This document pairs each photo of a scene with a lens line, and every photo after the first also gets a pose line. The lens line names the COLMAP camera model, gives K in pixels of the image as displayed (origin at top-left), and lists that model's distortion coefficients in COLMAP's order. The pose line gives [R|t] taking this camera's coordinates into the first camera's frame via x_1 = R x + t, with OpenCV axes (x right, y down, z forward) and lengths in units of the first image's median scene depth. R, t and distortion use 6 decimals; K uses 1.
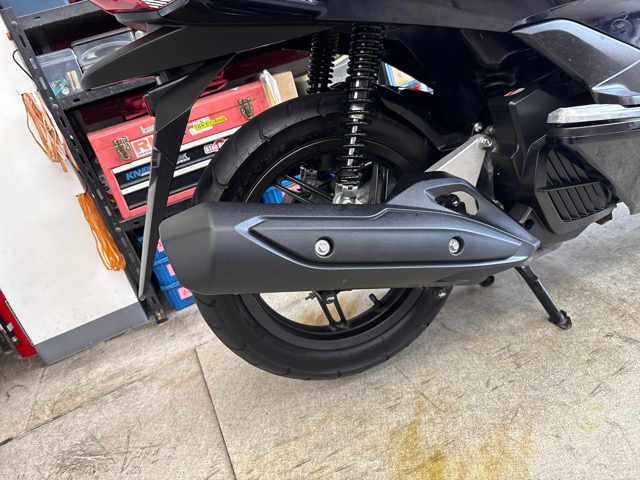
lens RADIAL K [[488.1, 0, 319.1], [0, 488.1, 240.1], [0, 0, 1]] dist [0.033652, -0.037027]
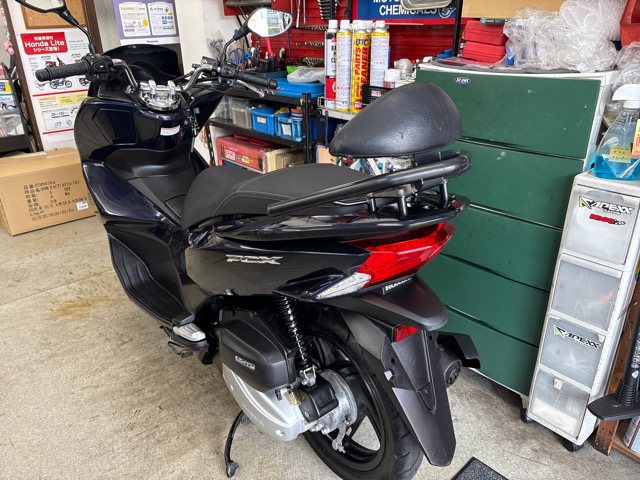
lens RADIAL K [[488.1, 0, 321.4], [0, 488.1, 241.2], [0, 0, 1]] dist [0.033652, -0.037027]
pose [[0.328381, 0.625236, -0.707987, 2.147651], [-0.414267, 0.768950, 0.486928, -1.591556], [0.848852, 0.133398, 0.511523, 0.502935]]
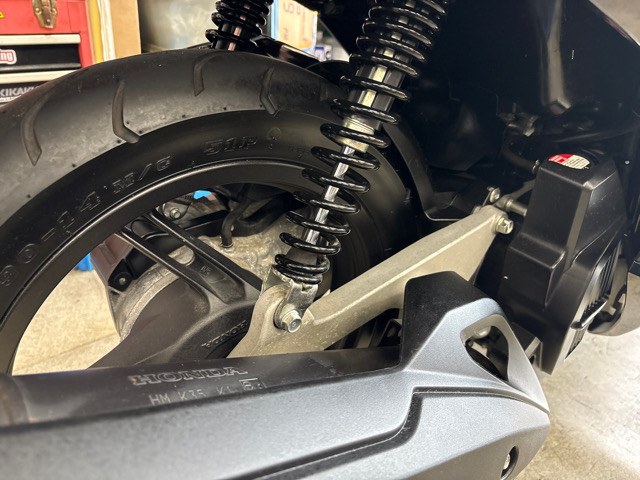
lens RADIAL K [[488.1, 0, 320.3], [0, 488.1, 240.4], [0, 0, 1]] dist [0.033652, -0.037027]
pose [[0.895111, 0.161733, 0.415474, -0.099684], [-0.198875, 0.978877, 0.047411, -0.143705], [-0.399030, -0.125066, 0.908369, 0.470517]]
